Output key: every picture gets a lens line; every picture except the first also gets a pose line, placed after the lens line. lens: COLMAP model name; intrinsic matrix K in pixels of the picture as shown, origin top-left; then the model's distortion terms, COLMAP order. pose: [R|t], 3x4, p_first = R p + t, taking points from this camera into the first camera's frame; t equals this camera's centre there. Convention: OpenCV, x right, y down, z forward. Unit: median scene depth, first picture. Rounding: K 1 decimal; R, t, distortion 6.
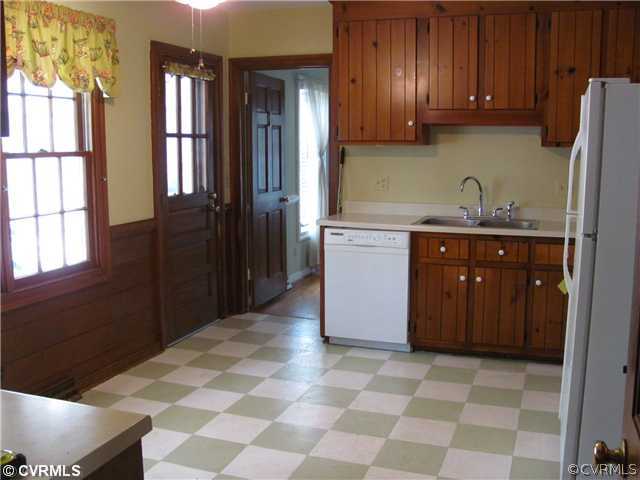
lens RADIAL K [[669.9, 0, 320.0], [0, 669.9, 240.0], [0, 0, 1]] dist [-0.215834, 0.253500]
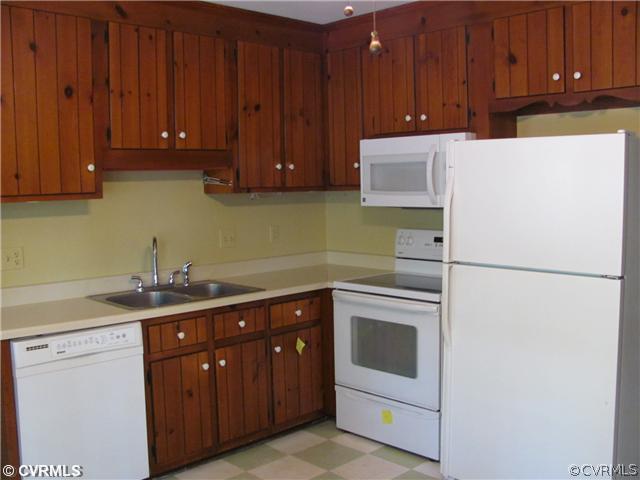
lens RADIAL K [[669.9, 0, 320.0], [0, 669.9, 240.0], [0, 0, 1]] dist [-0.215834, 0.253500]
pose [[0.446109, -0.084689, 0.890963, -0.392056], [0.145378, 0.989148, 0.021231, -0.084157], [-0.883092, 0.120055, 0.453580, 0.506438]]
